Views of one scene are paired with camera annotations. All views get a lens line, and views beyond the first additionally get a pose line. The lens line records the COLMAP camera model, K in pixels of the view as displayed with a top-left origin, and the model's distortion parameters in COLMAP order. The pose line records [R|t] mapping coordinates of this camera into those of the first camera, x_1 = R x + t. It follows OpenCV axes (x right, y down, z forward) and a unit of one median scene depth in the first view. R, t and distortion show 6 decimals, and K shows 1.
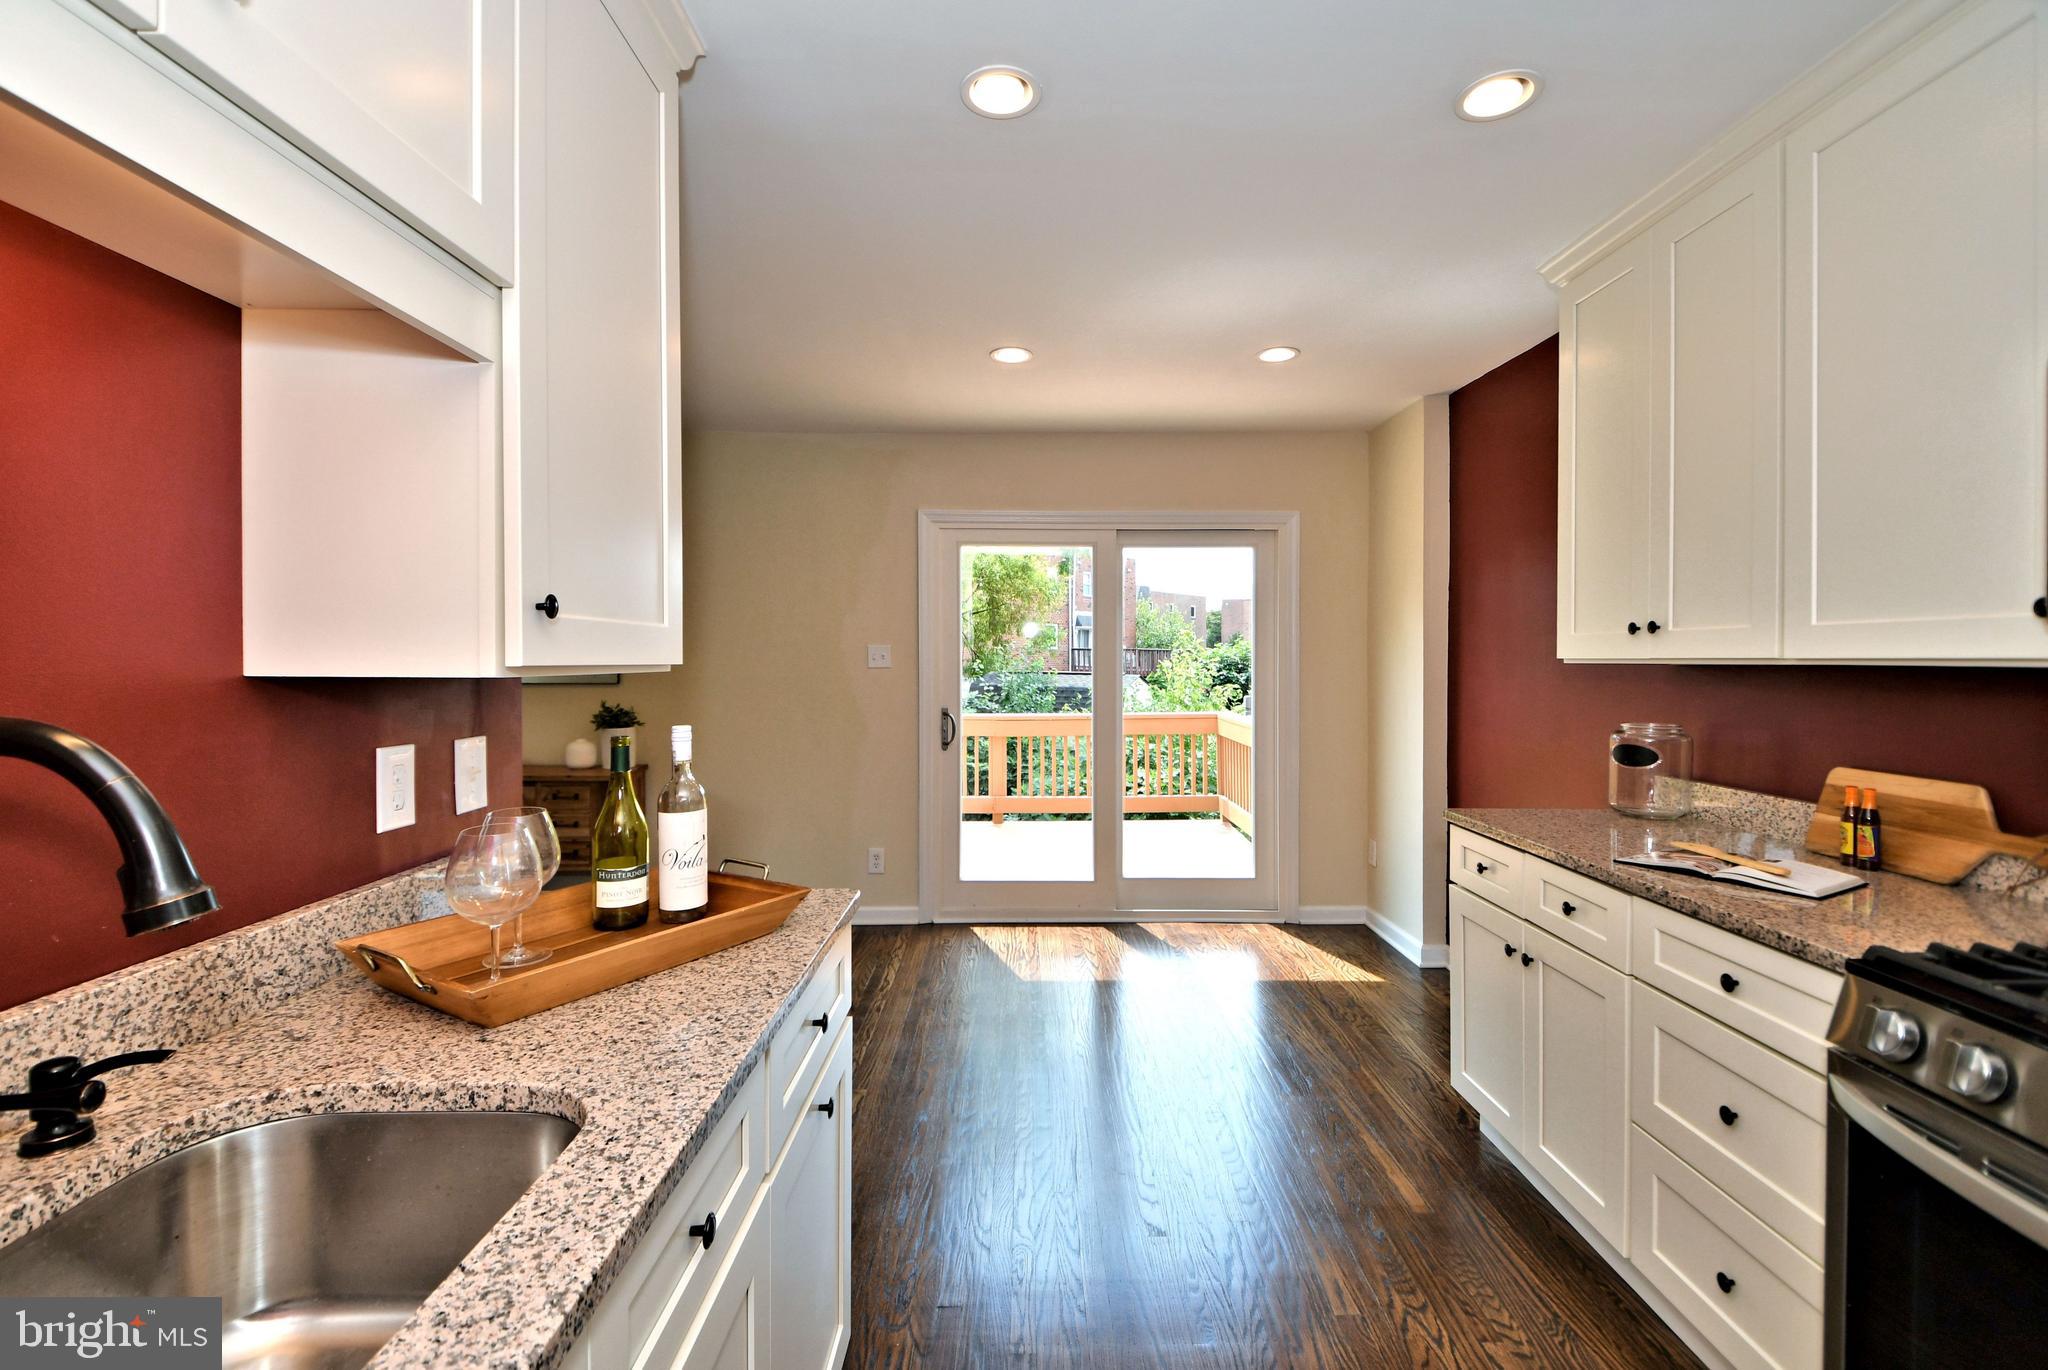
lens RADIAL K [[878.4, 0, 1013.0], [0, 878.4, 675.8], [0, 0, 1]] dist [0.026440, -0.015742]
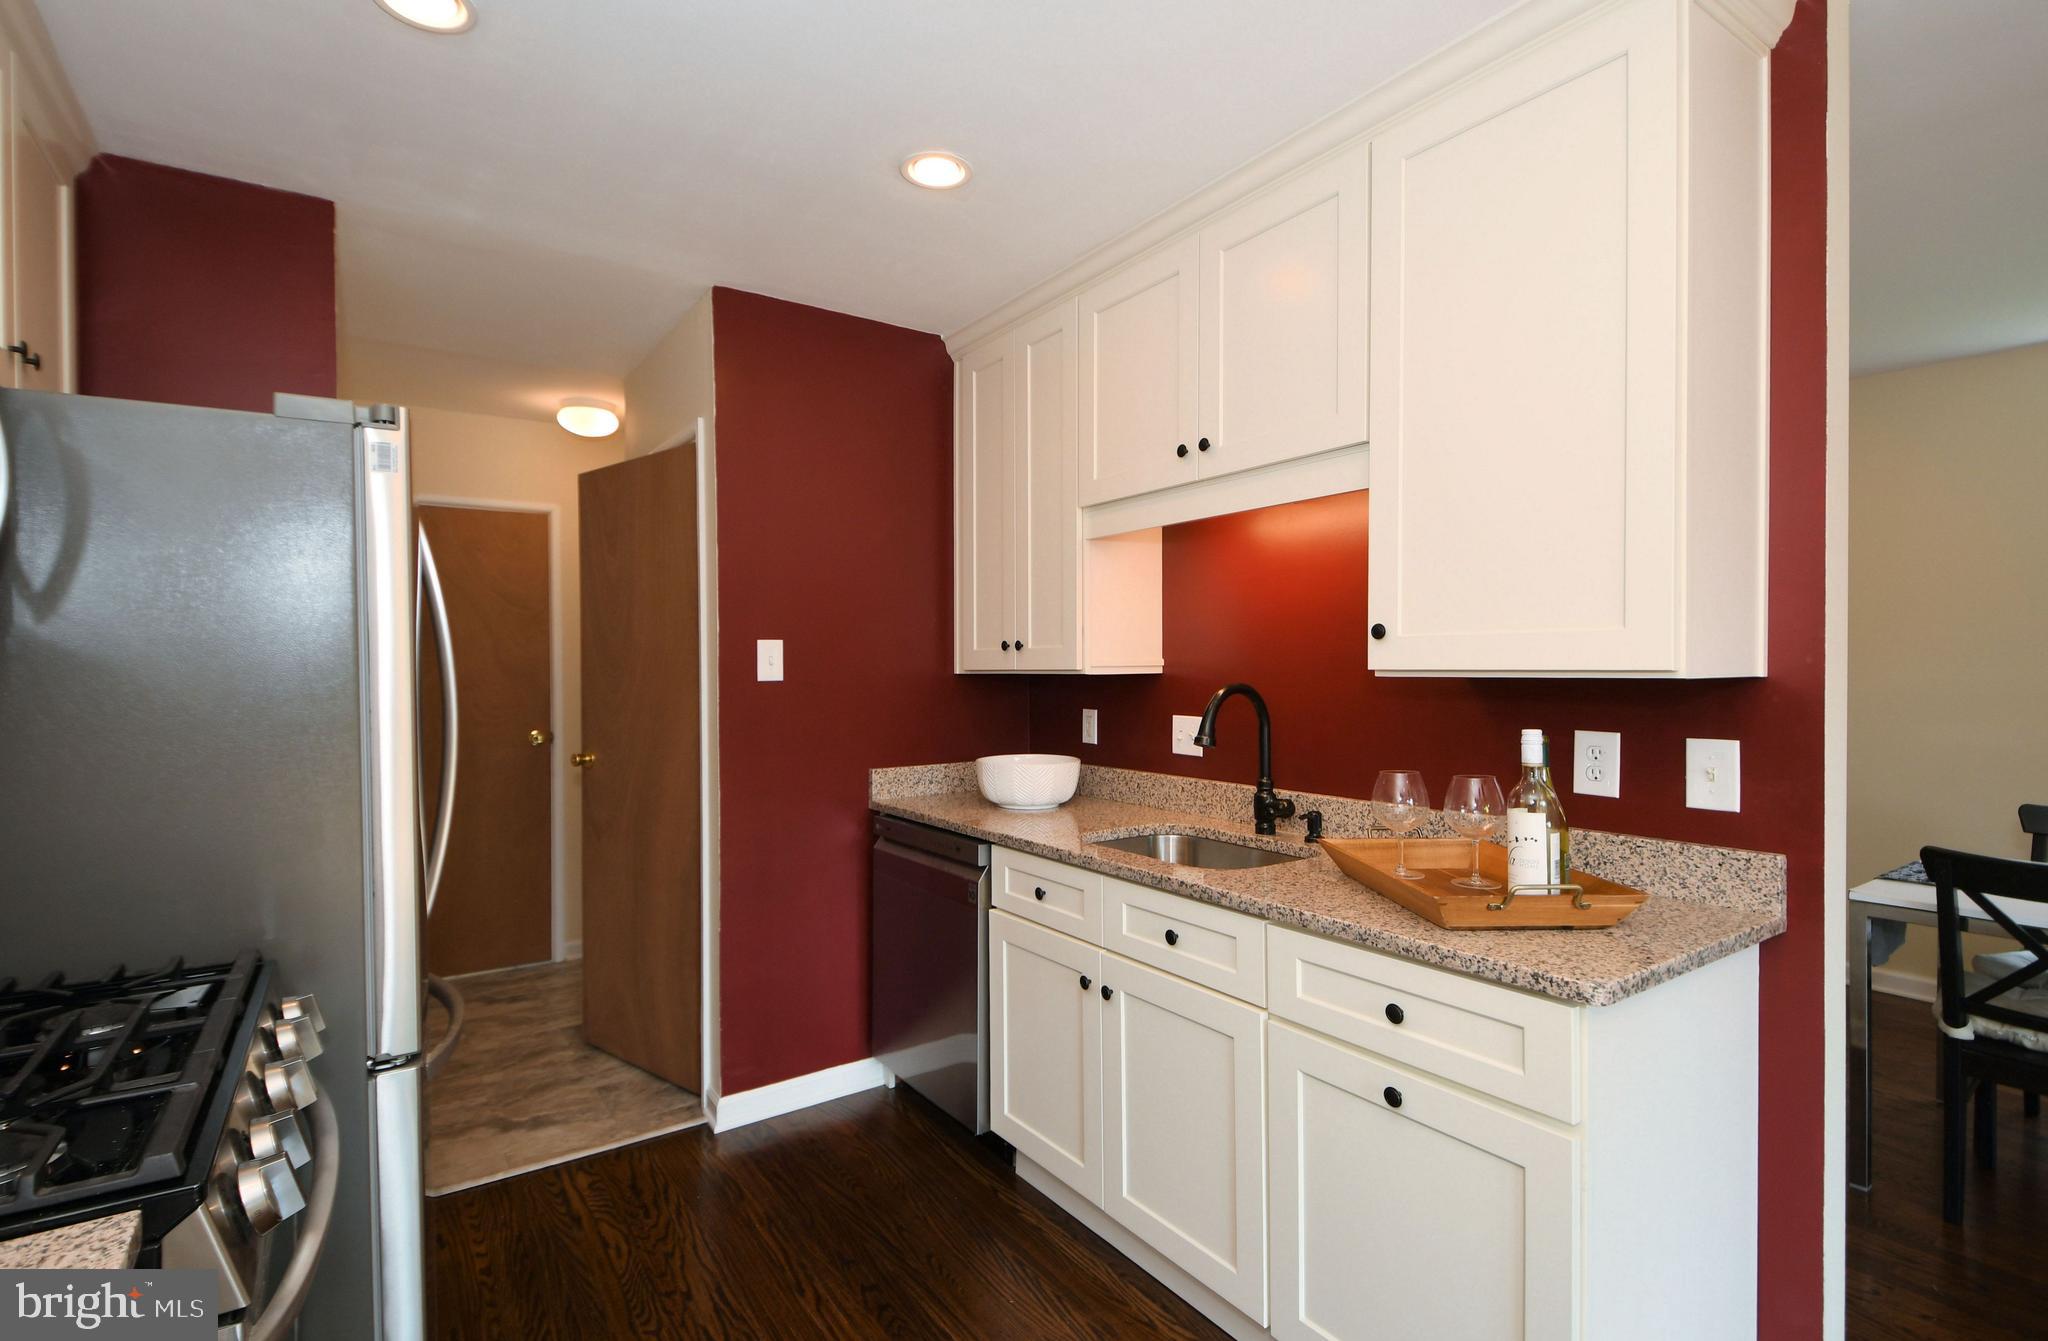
lens RADIAL K [[959.5, 0, 999.8], [0, 959.5, 663.5], [0, 0, 1]] dist [0.019727, -0.000746]
pose [[-0.829798, 0.006125, -0.558030, 0.355273], [-0.003571, 0.999861, 0.016285, -0.016695], [0.558052, 0.015506, -0.829661, 0.761035]]
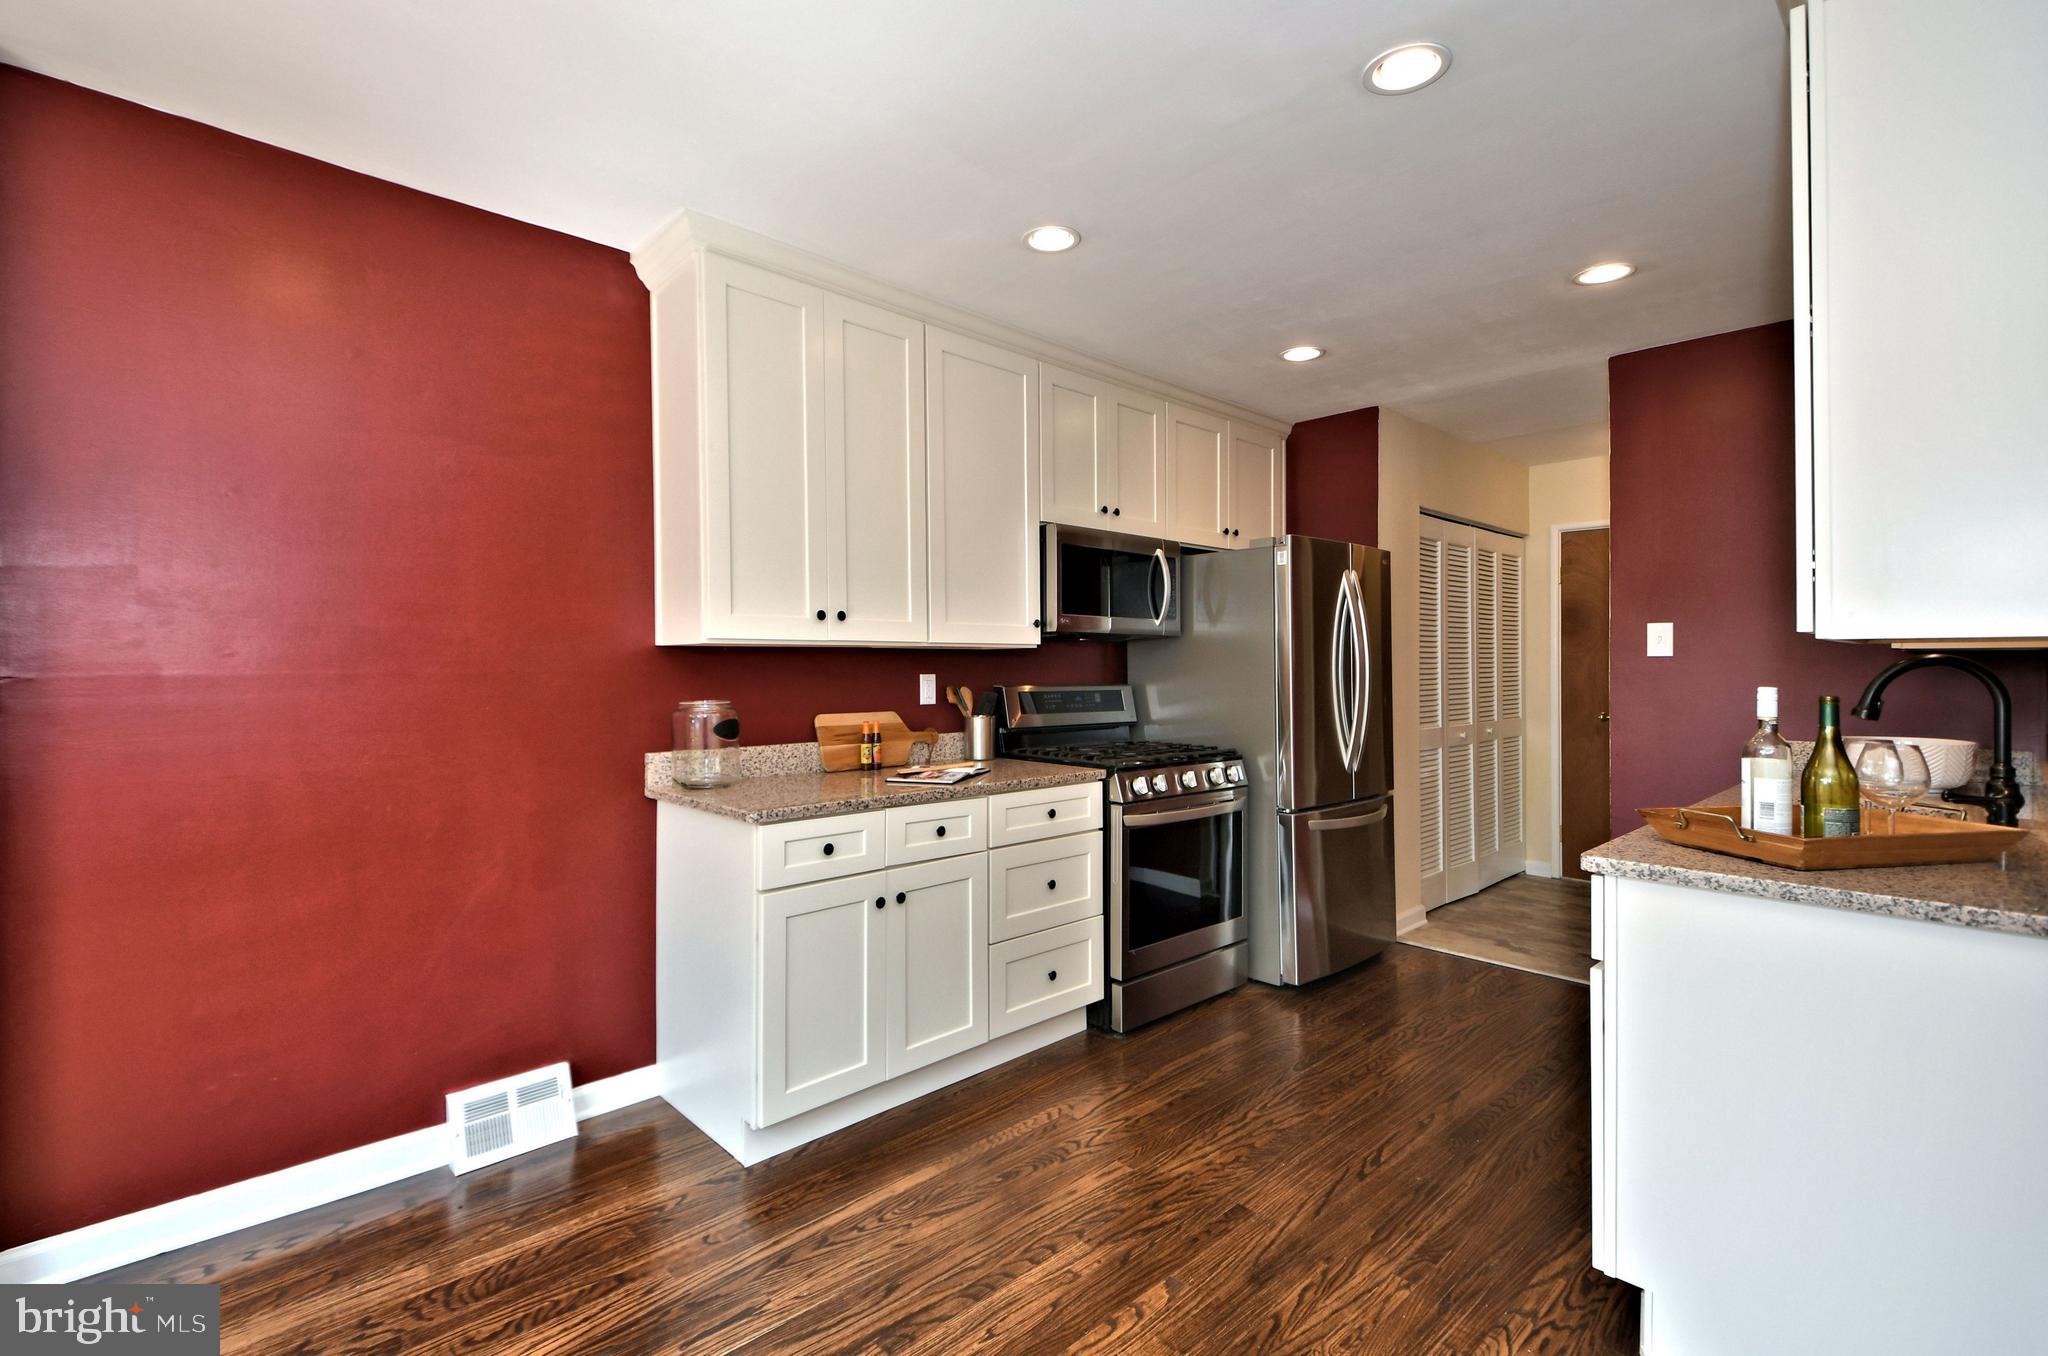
lens RADIAL K [[921.7, 0, 990.6], [0, 921.7, 665.8], [0, 0, 1]] dist [0.036207, -0.023585]
pose [[-0.679720, -0.004521, 0.733458, -0.274083], [0.013751, 0.999727, 0.018907, -0.003739], [-0.733343, 0.022937, -0.679472, 1.221423]]
